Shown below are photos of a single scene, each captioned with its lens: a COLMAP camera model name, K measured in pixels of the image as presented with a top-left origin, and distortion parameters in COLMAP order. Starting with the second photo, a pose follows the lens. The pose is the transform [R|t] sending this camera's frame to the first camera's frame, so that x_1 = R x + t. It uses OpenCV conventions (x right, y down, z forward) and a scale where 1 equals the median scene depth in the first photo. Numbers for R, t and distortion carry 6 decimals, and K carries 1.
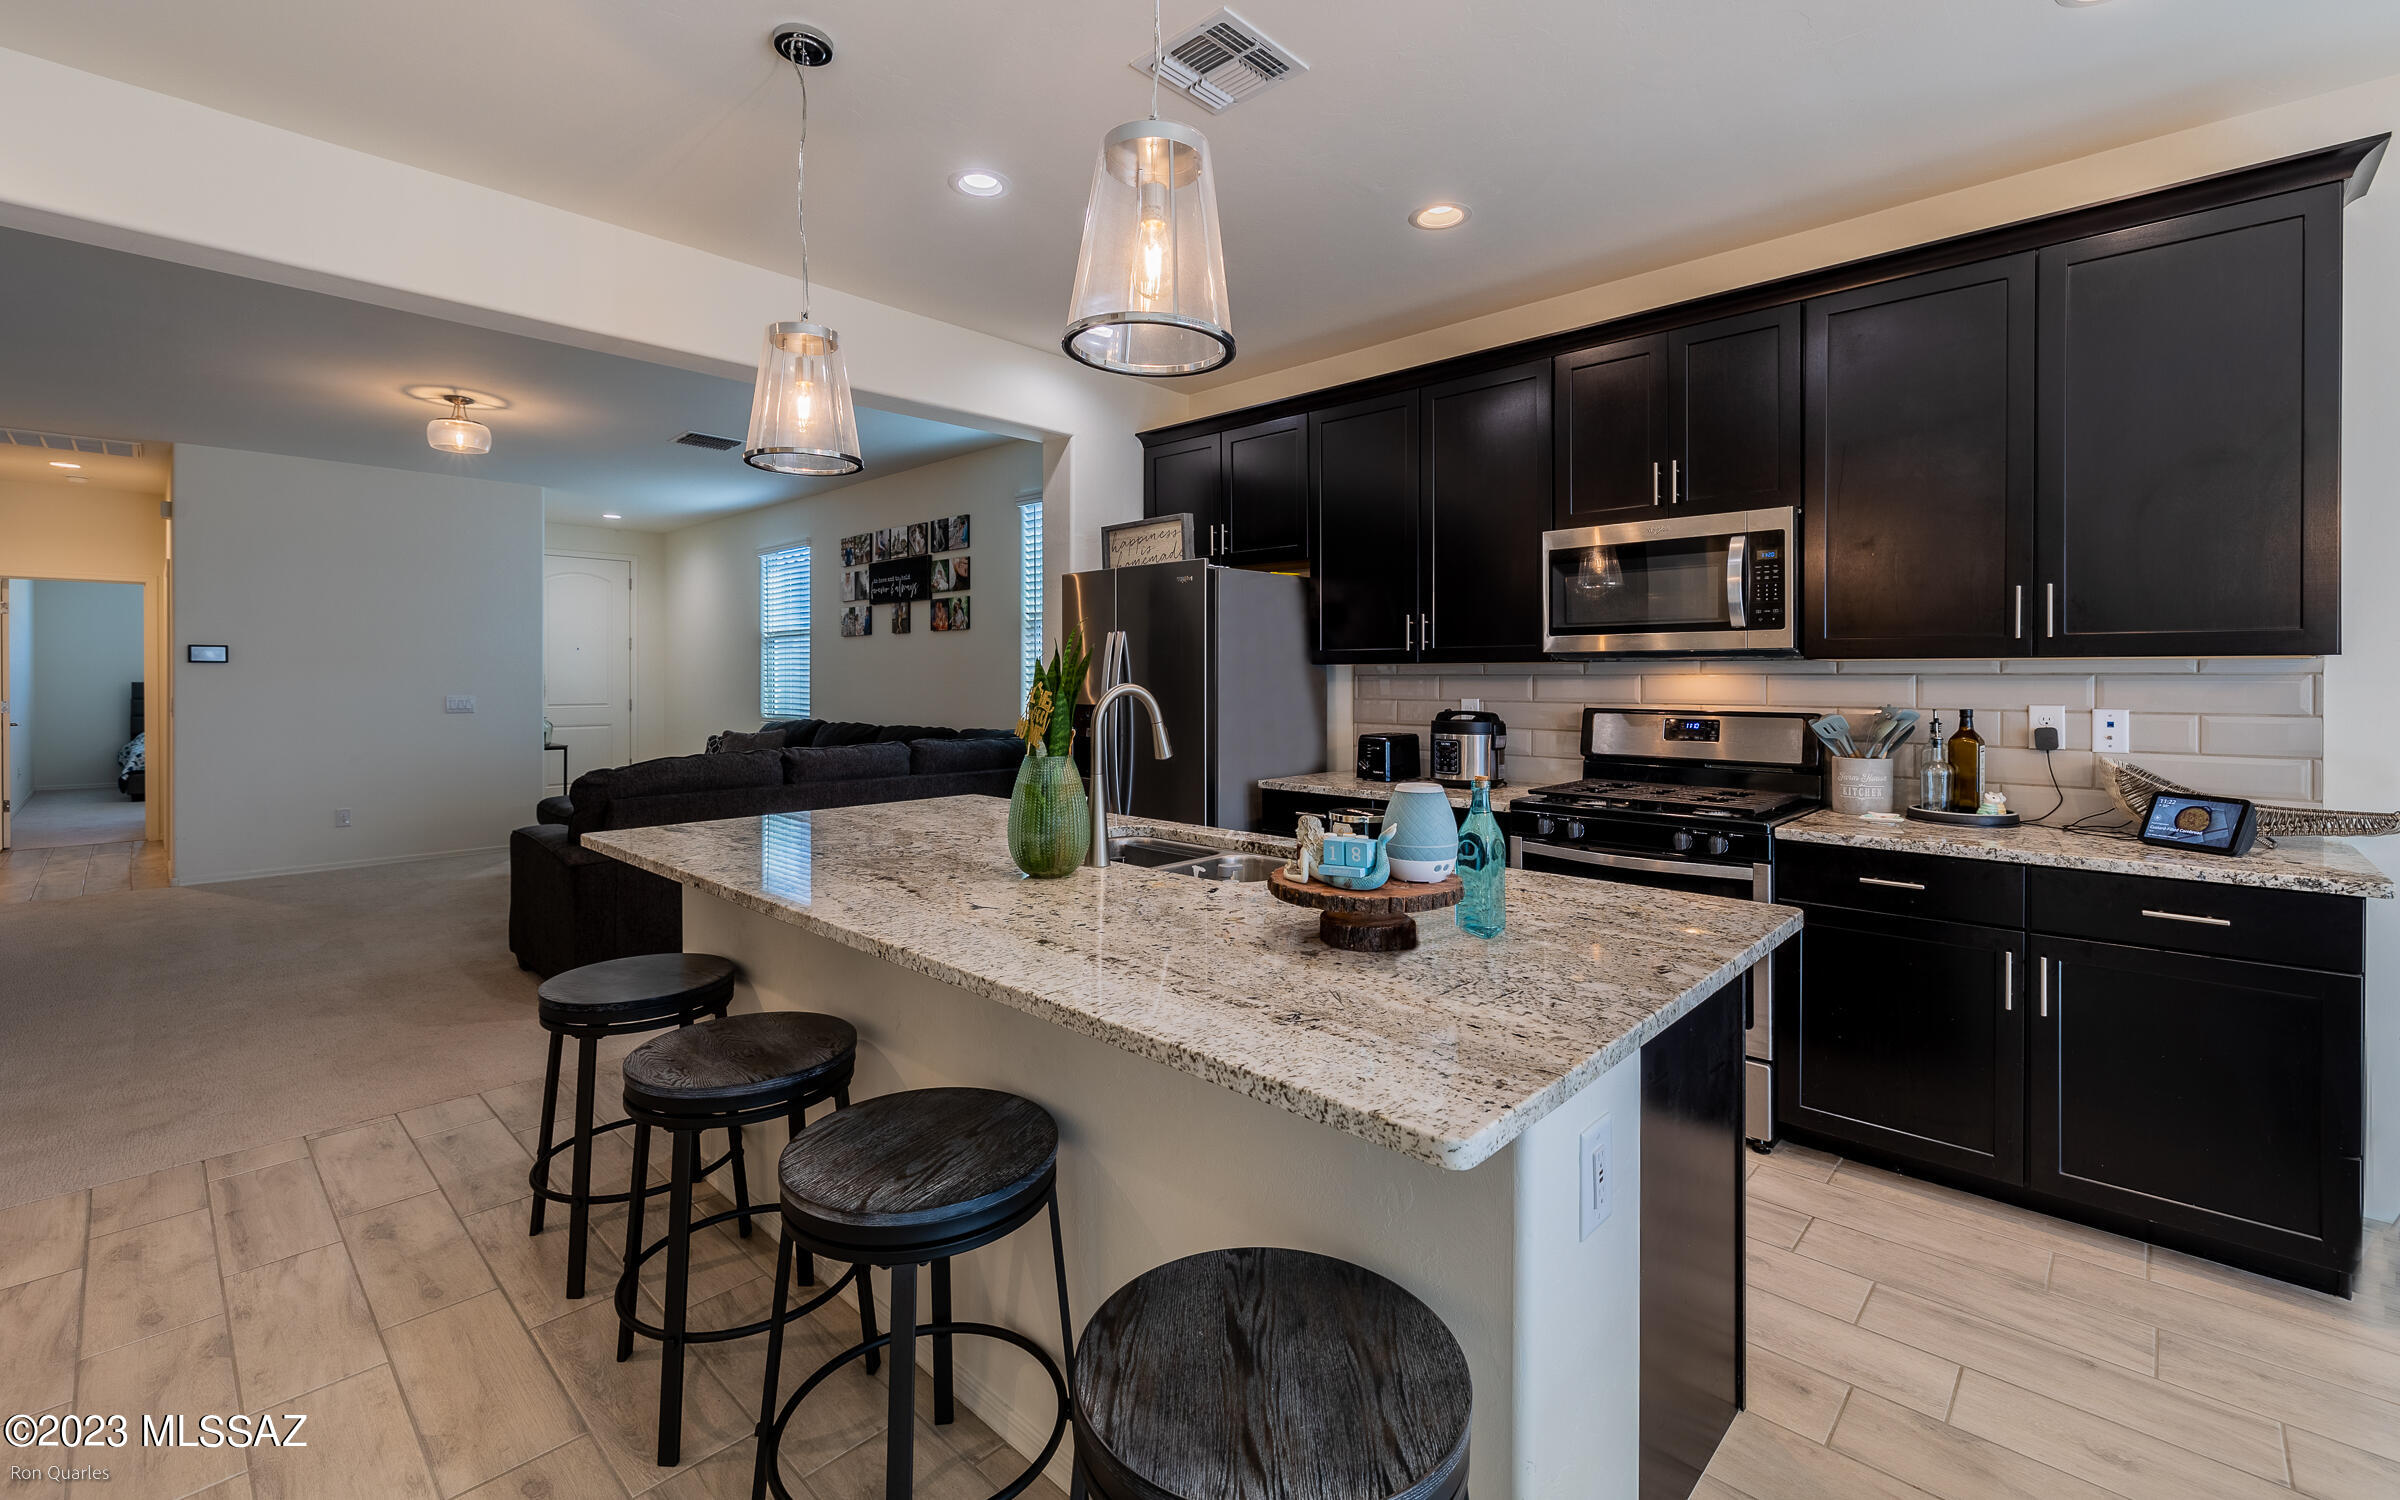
lens RADIAL K [[1017.6, 0, 1199.7], [0, 1017.6, 679.8], [0, 0, 1]] dist [-0.000082, -0.001253]
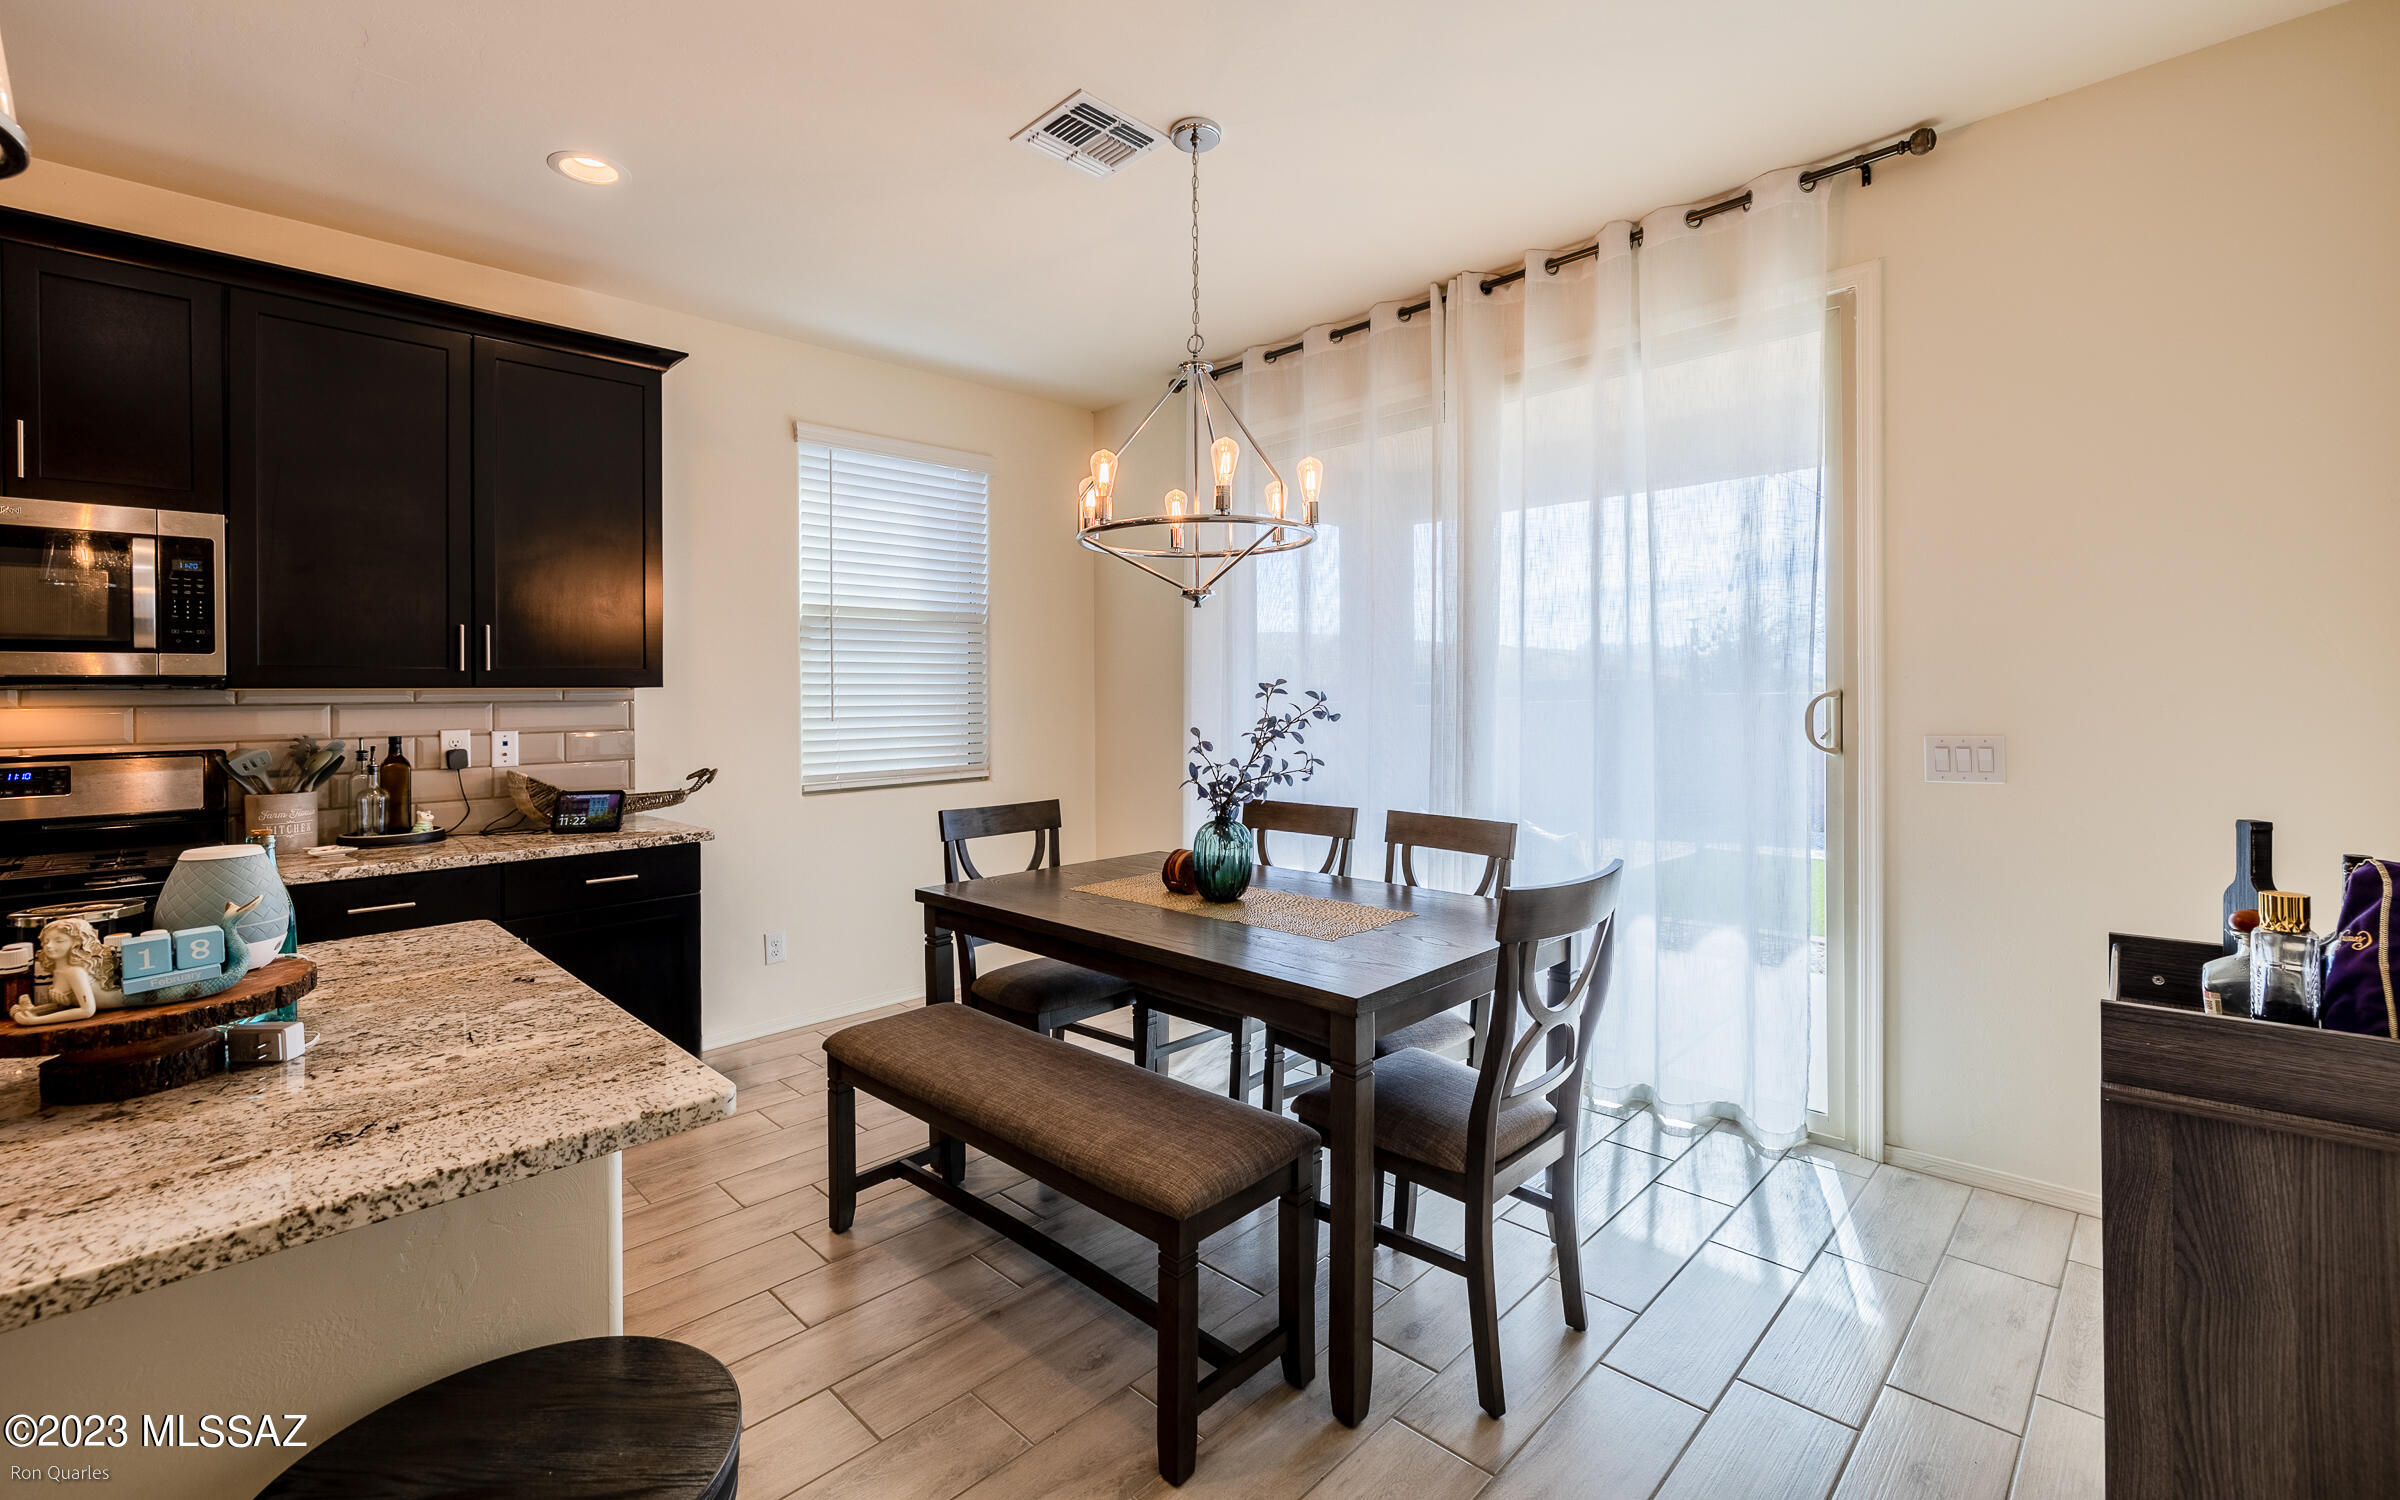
lens RADIAL K [[1017.6, 0, 1211.1], [0, 1017.6, 709.4], [0, 0, 1]] dist [-0.000082, -0.001253]
pose [[0.014981, -0.014382, 0.999784, -0.263343], [0.015961, 0.999773, 0.014143, -0.000415], [-0.999760, 0.015746, 0.015207, 0.117474]]
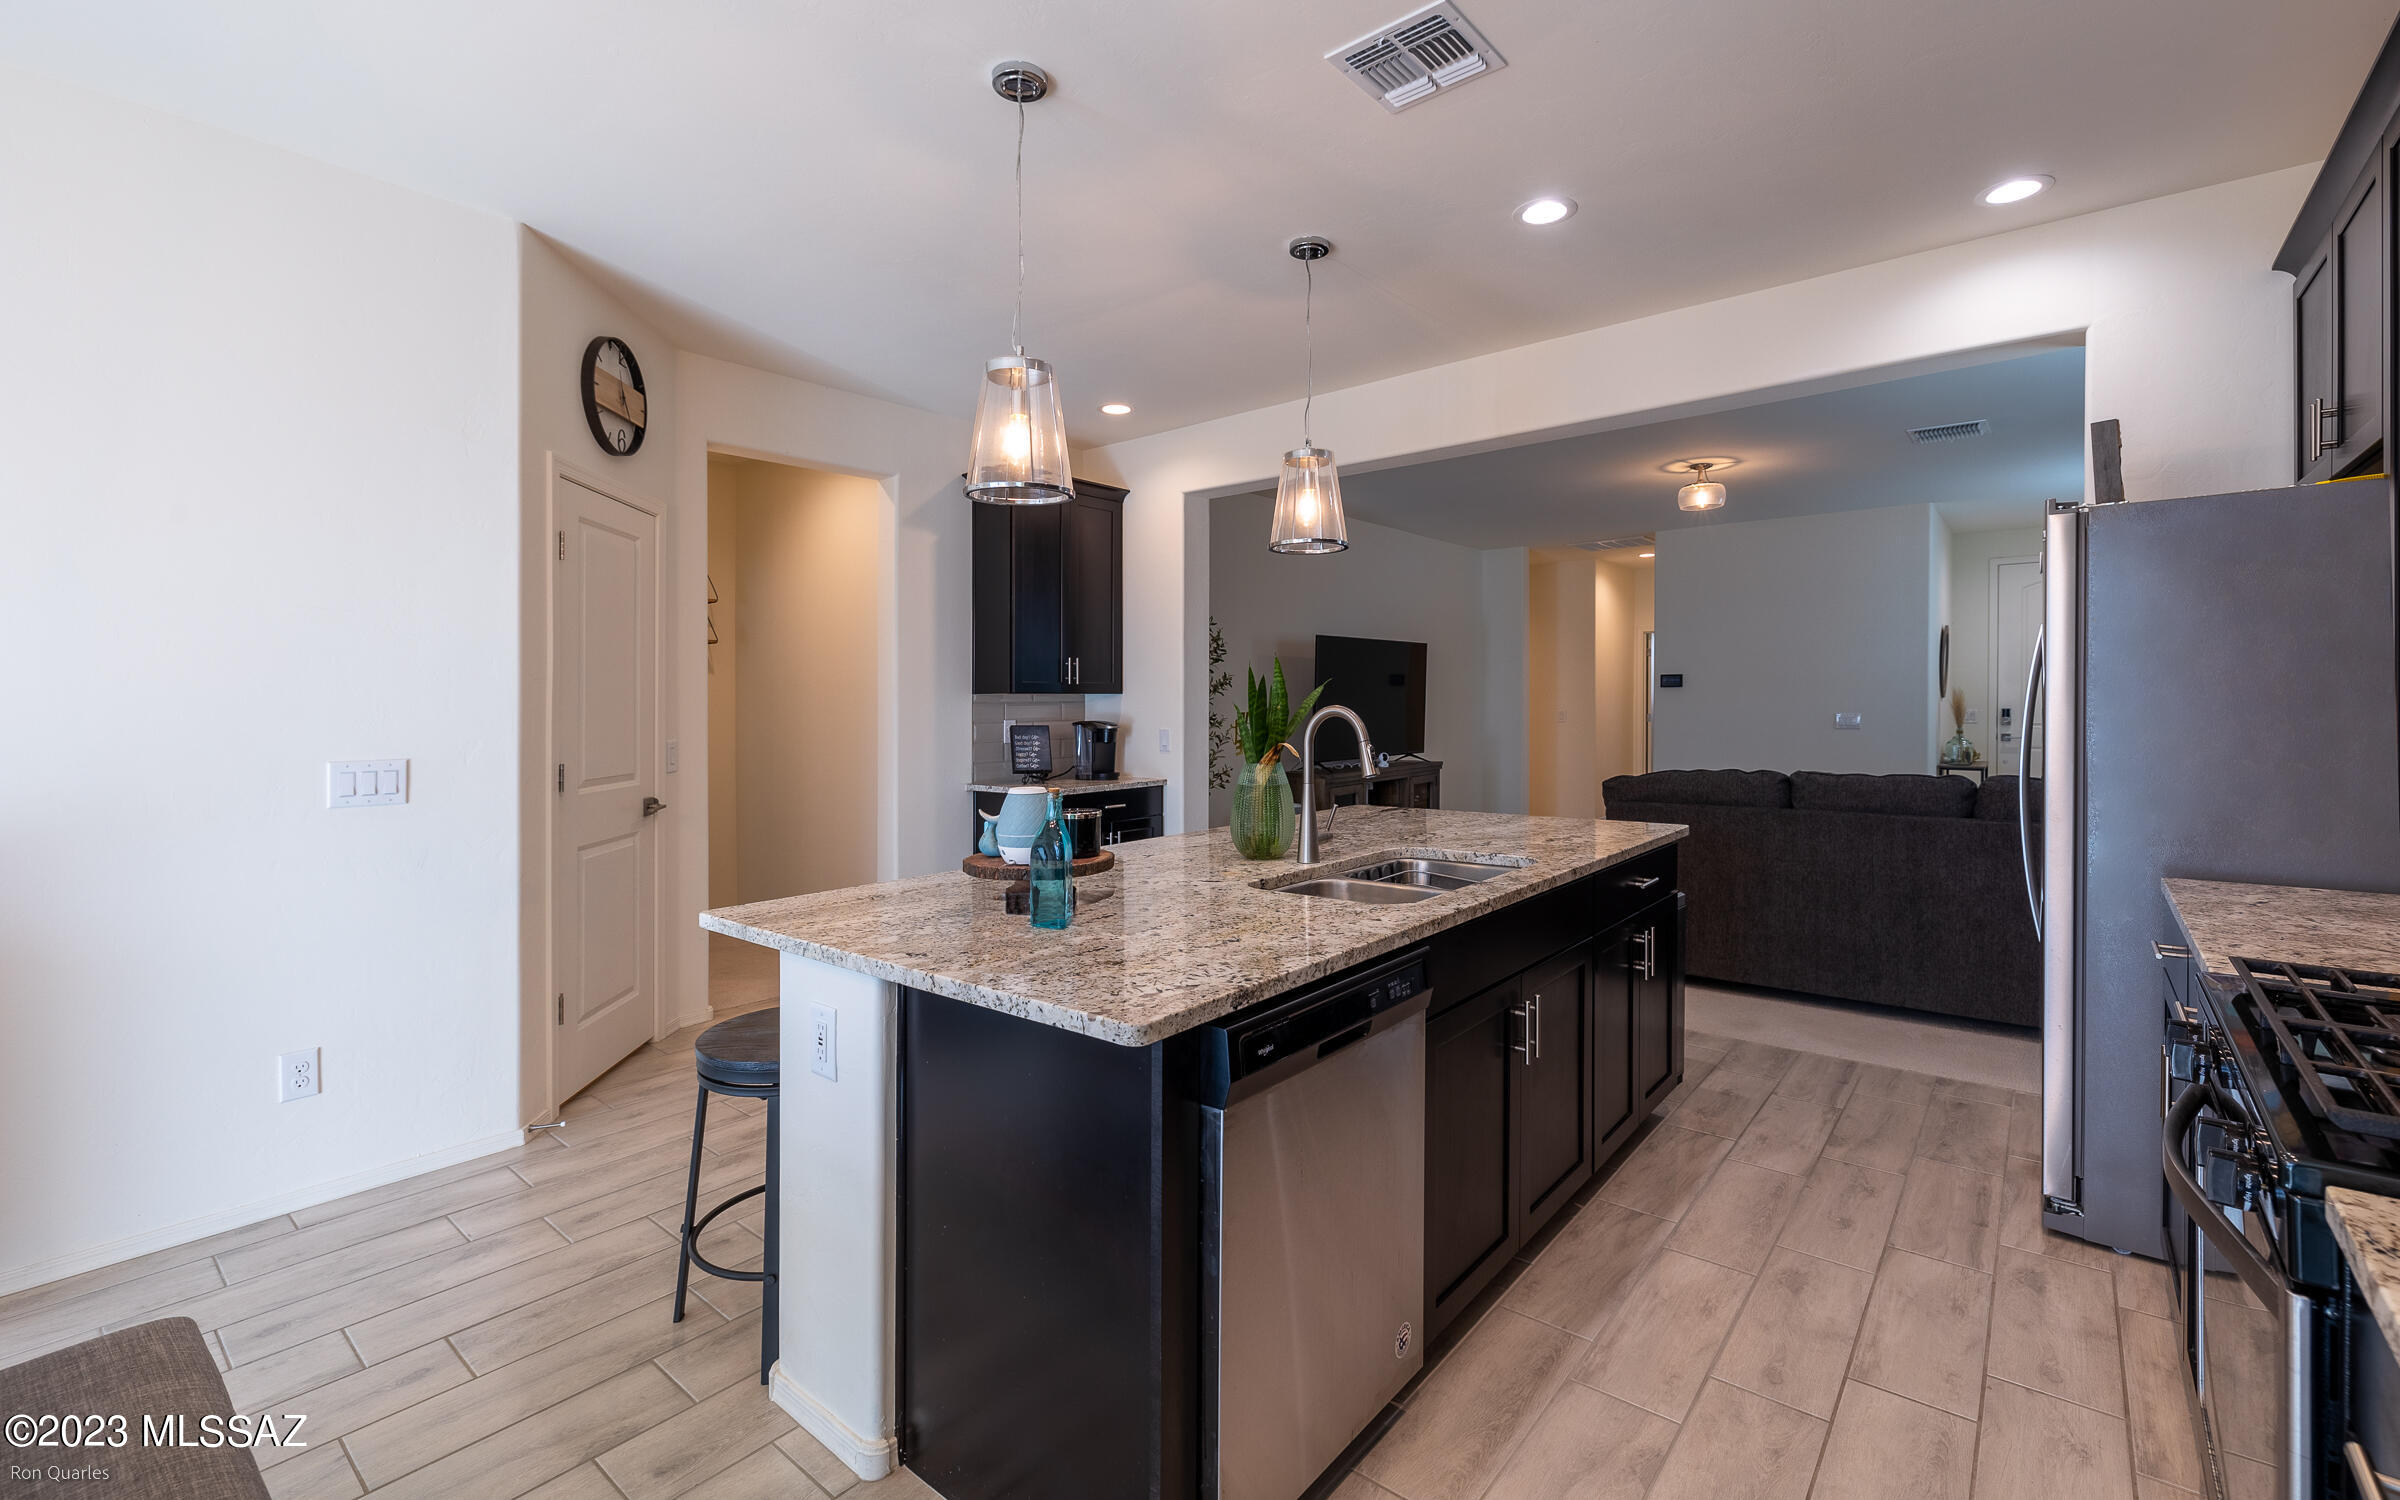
lens RADIAL K [[1017.6, 0, 1205.6], [0, 1017.6, 686.3], [0, 0, 1]] dist [-0.000082, -0.001253]
pose [[0.066417, -0.015593, -0.997670, 0.686224], [0.004806, 0.999871, -0.015307, -0.000376], [0.997780, -0.003778, 0.066483, 0.543275]]
